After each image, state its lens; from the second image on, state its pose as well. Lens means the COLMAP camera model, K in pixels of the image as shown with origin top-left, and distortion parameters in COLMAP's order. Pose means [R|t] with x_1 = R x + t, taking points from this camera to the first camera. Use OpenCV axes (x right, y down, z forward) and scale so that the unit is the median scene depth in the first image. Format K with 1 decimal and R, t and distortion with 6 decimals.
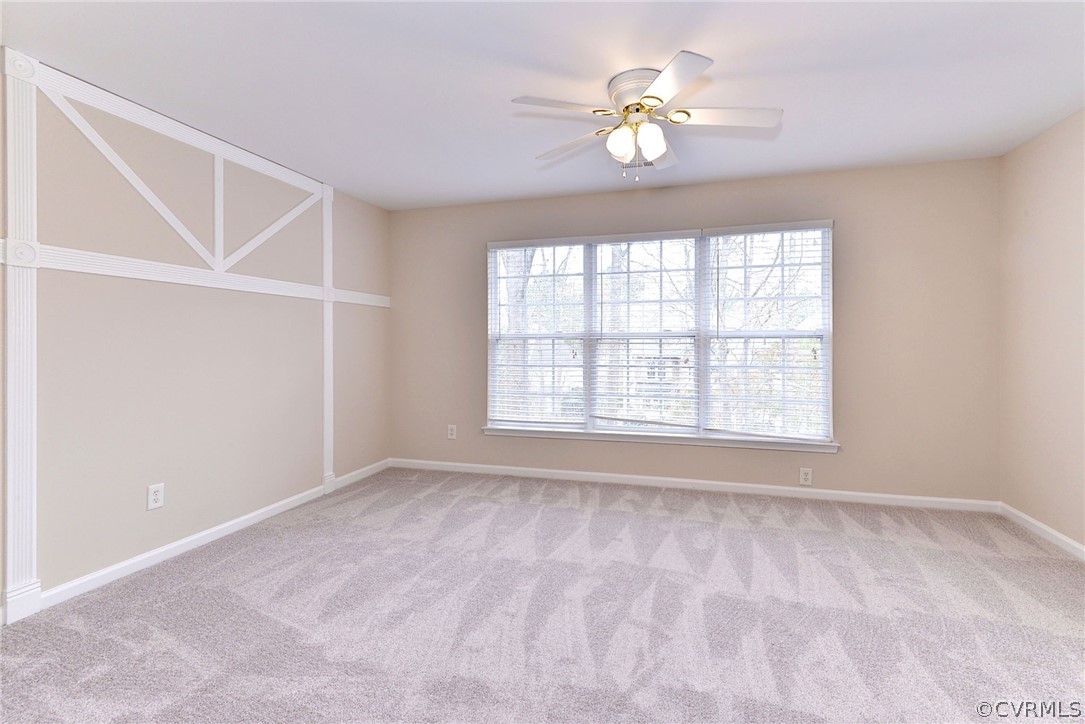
lens RADIAL K [[520.9, 0, 543.7], [0, 520.9, 349.0], [0, 0, 1]] dist [0.016427, -0.000791]
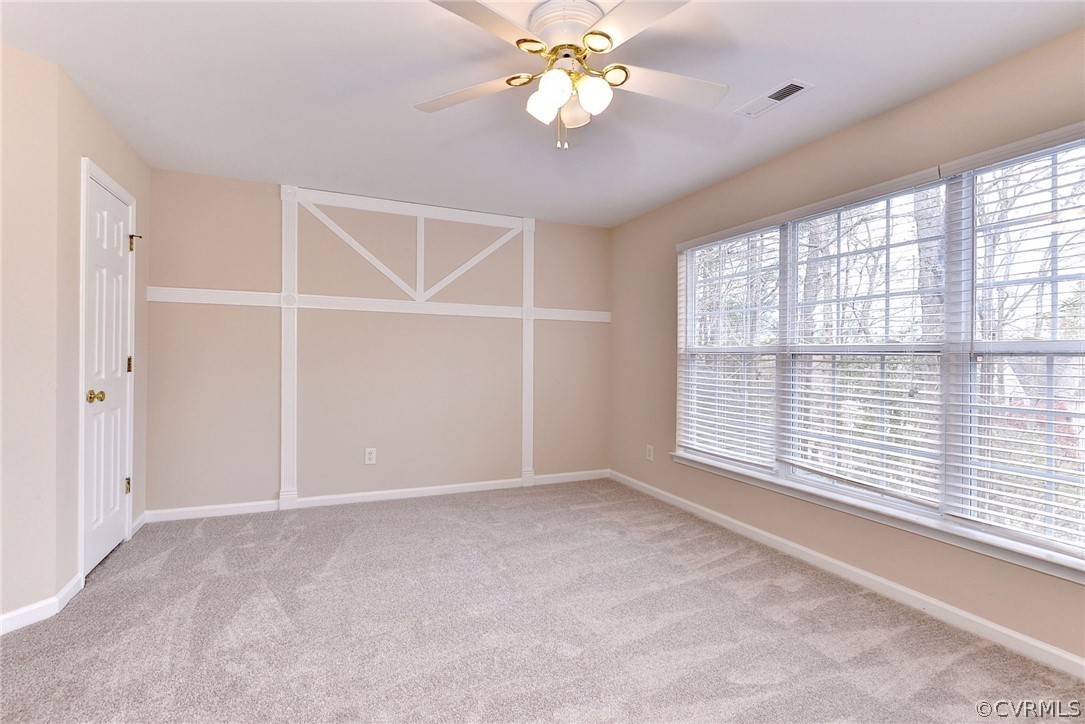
lens RADIAL K [[512.8, 0, 542.5], [0, 512.8, 362.0], [0, 0, 1]] dist [0.026286, -0.000144]
pose [[0.639430, 0.021699, -0.768543, 0.498870], [-0.026211, 0.999636, 0.006415, -0.005992], [0.768403, 0.016042, 0.639766, 0.319583]]
